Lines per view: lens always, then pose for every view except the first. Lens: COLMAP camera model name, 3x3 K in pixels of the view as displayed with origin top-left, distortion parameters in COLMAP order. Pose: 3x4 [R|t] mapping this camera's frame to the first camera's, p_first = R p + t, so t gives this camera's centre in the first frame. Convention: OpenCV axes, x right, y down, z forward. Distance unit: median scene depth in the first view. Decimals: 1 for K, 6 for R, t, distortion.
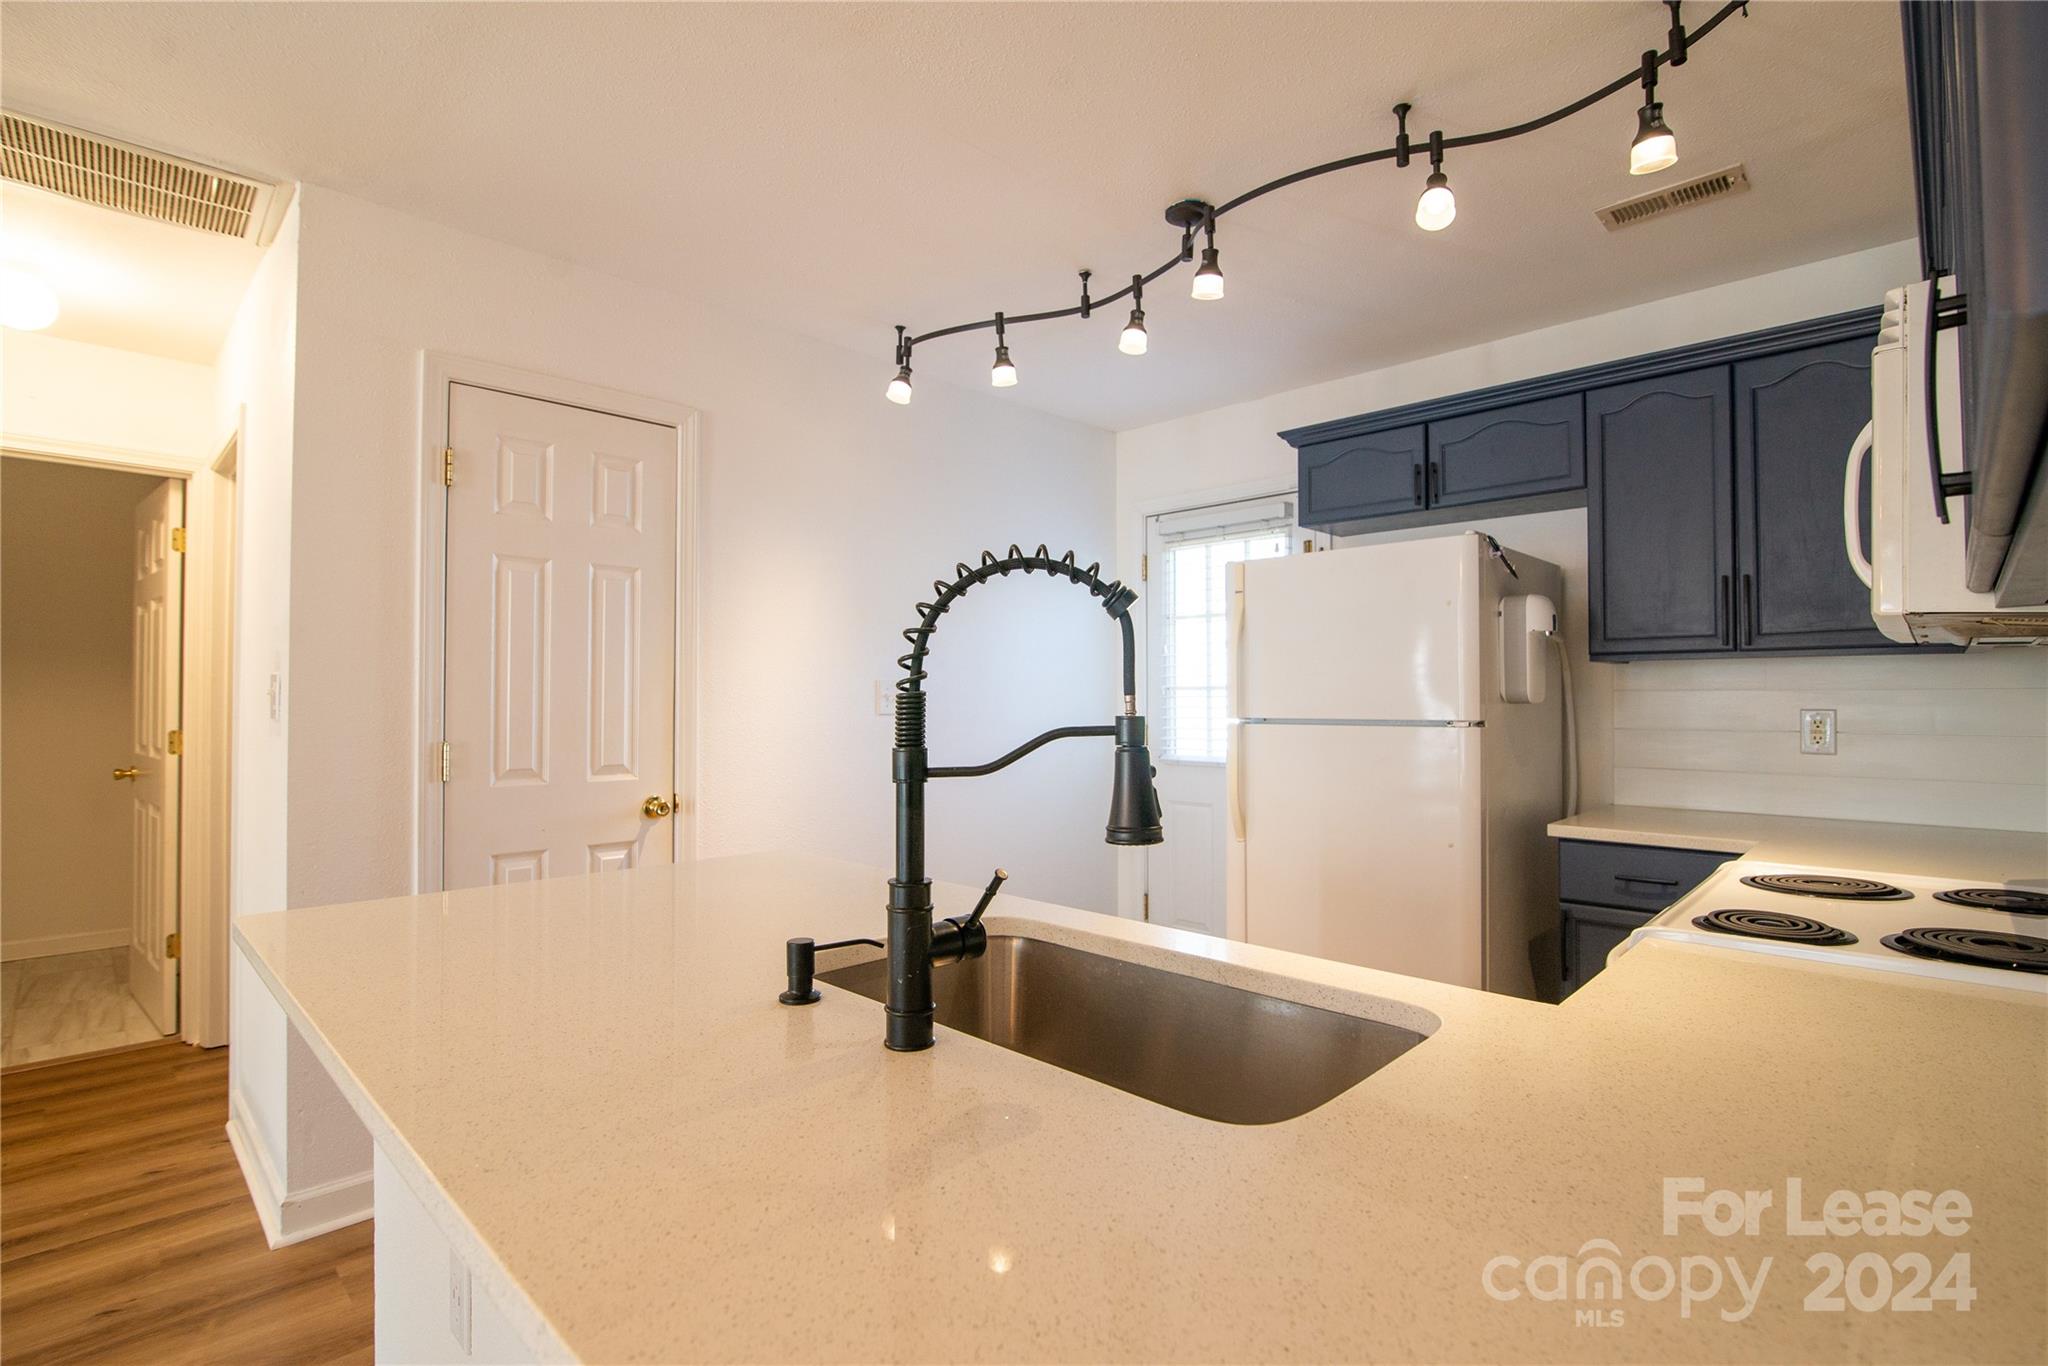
lens RADIAL K [[957.3, 0, 1024.0], [0, 957.3, 683.0], [0, 0, 1]] dist [-0.020508, -0.000096]
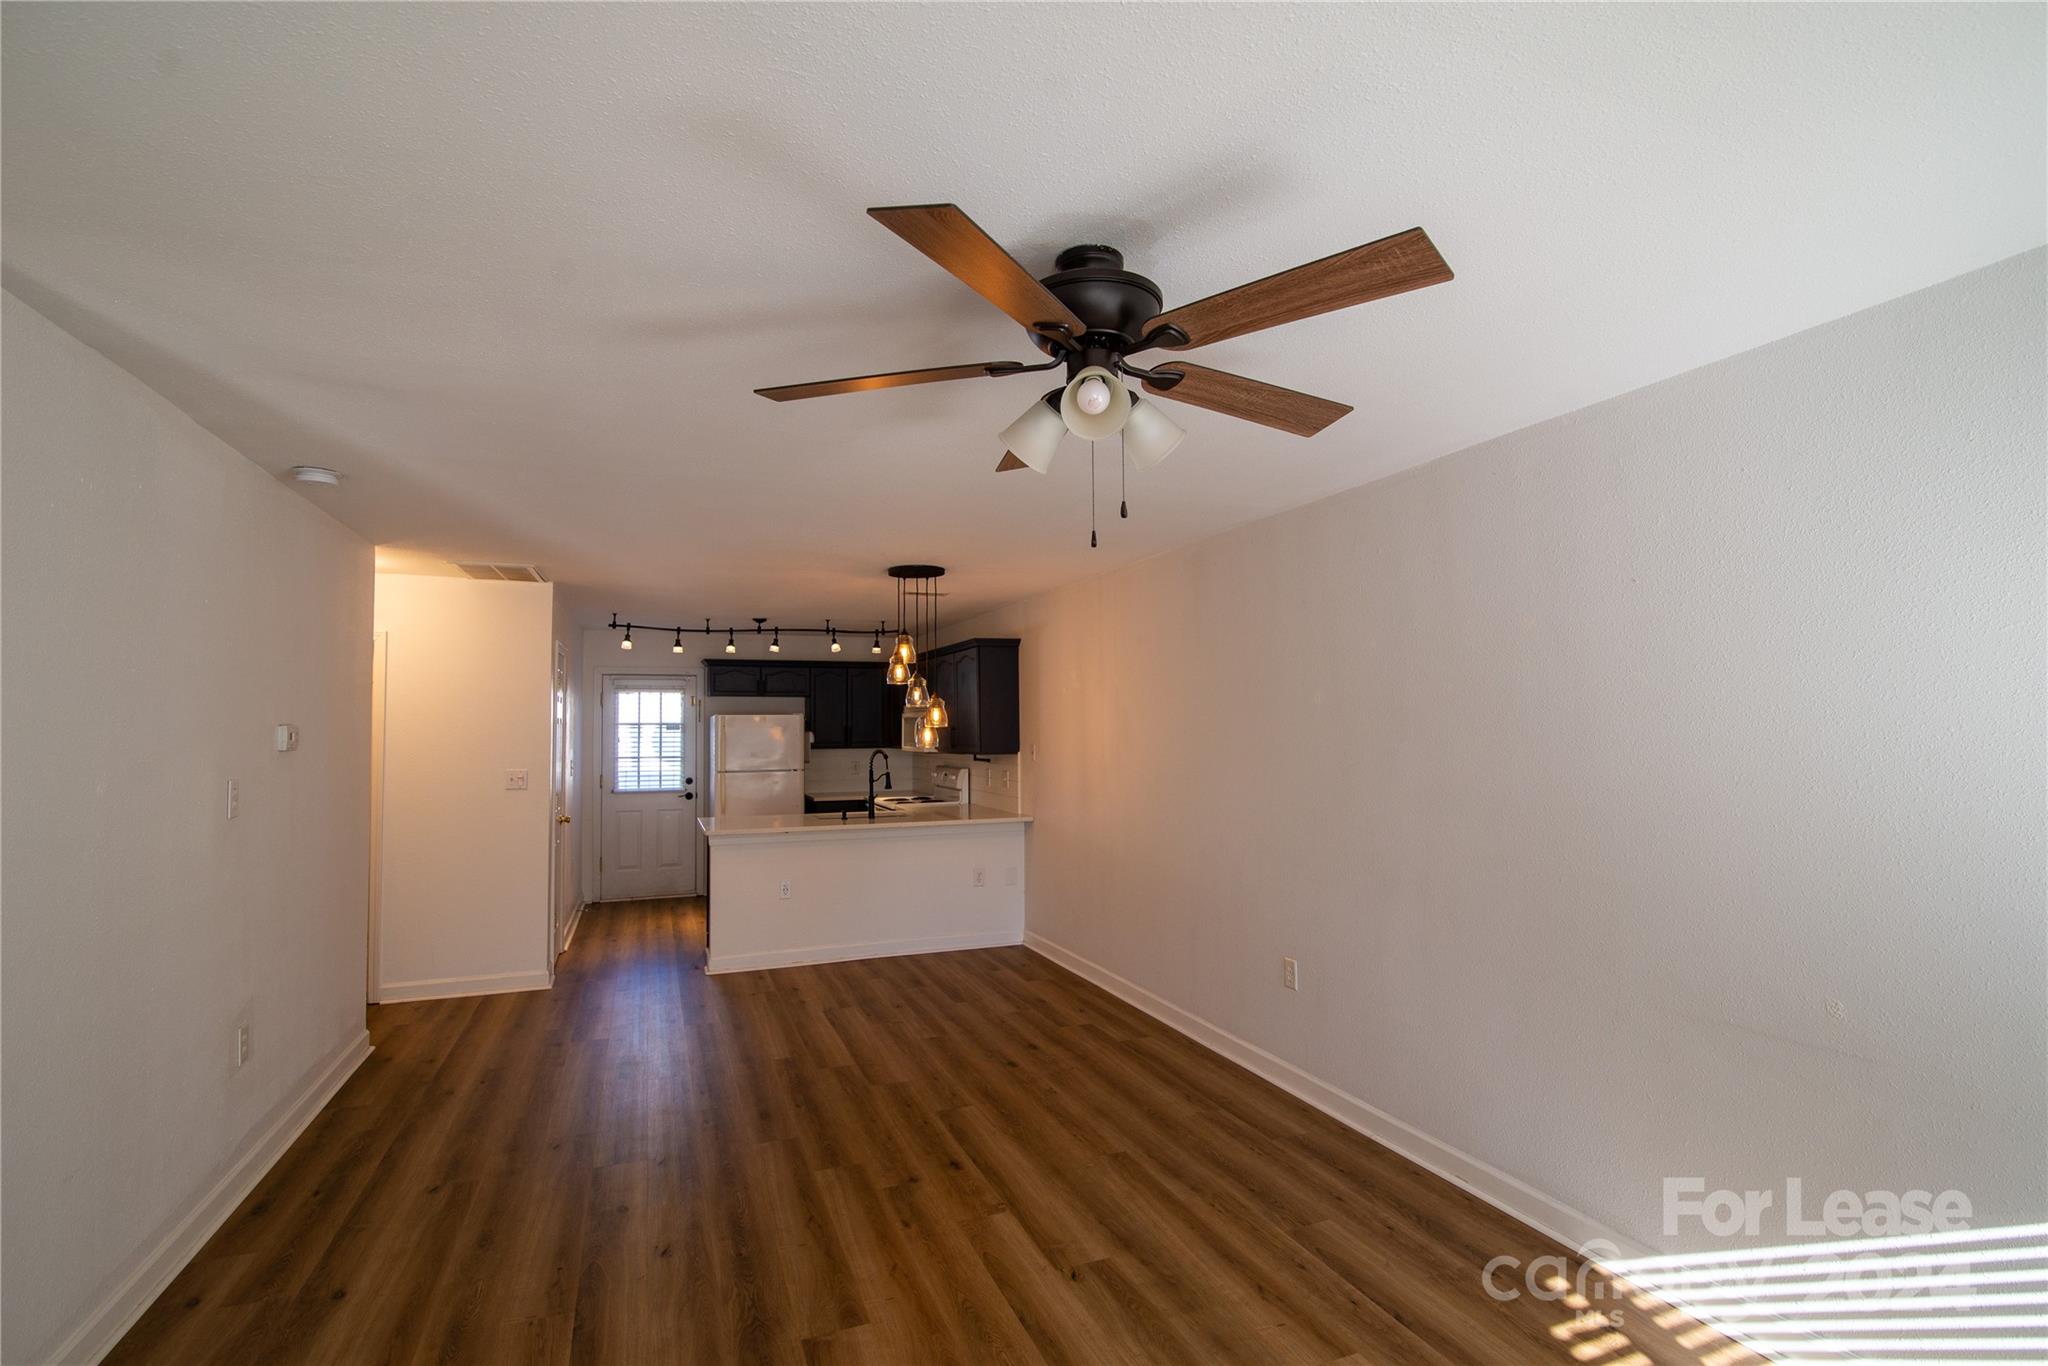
lens RADIAL K [[957.3, 0, 1024.0], [0, 957.3, 683.0], [0, 0, 1]] dist [-0.020508, -0.000096]
pose [[0.400018, 0.039145, 0.915671, -2.302975], [-0.006042, 0.999178, -0.040075, -0.132451], [-0.916487, 0.010498, 0.399926, -1.083752]]
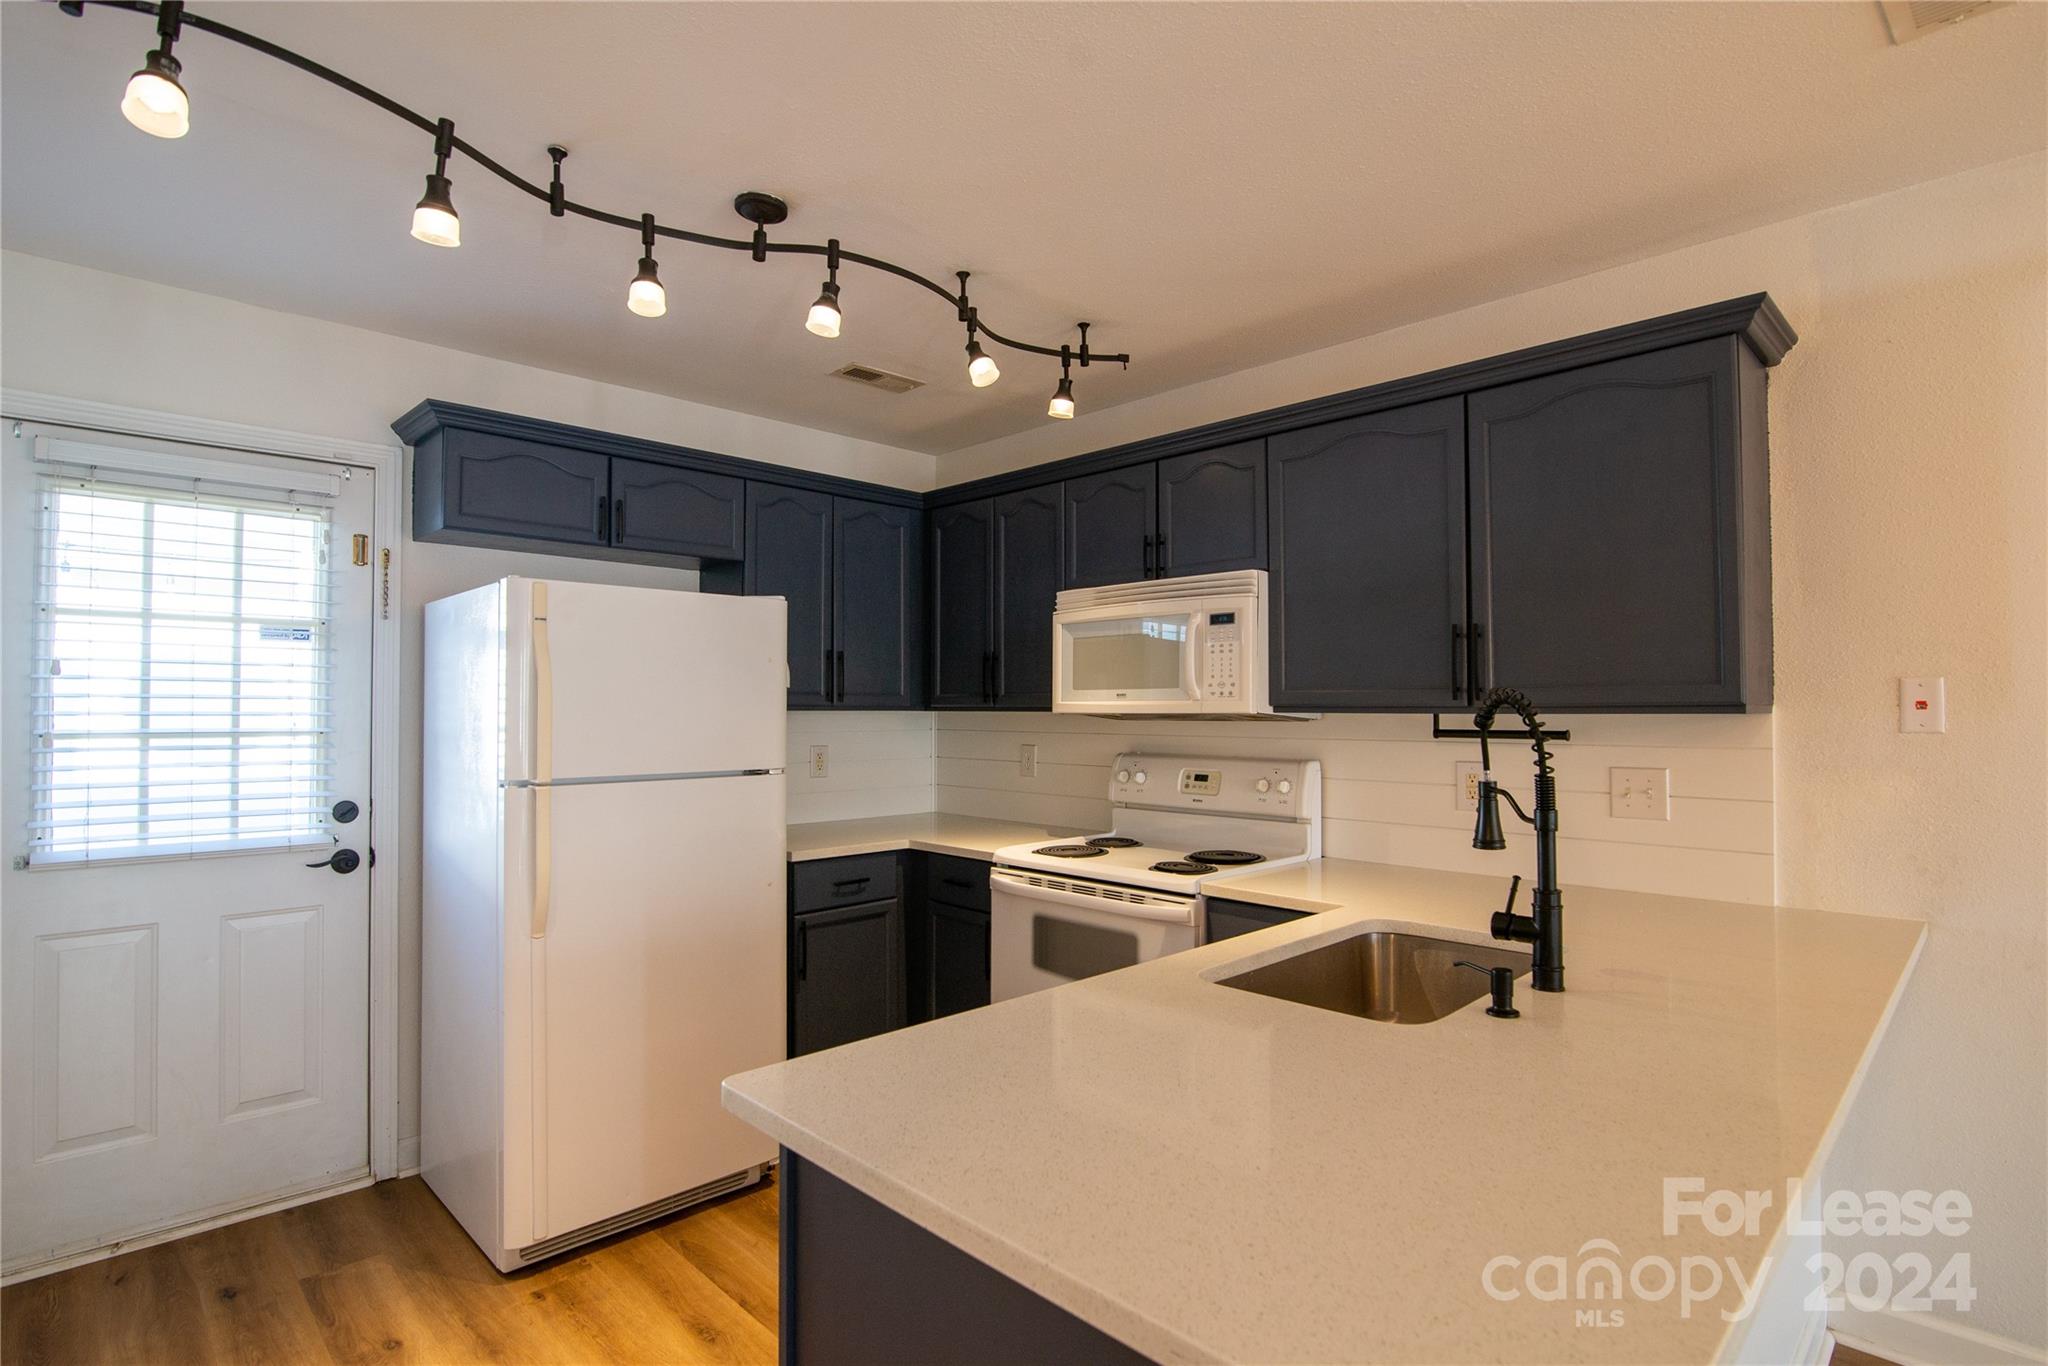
lens RADIAL K [[1003.1, 0, 1024.0], [0, 1003.1, 683.0], [0, 0, 1]] dist [-0.023414, 0.000227]
pose [[0.010536, 0.026115, 0.999603, -0.671664], [-0.015248, 0.999547, -0.025953, -0.032196], [-0.999828, -0.014968, 0.010929, 0.680426]]
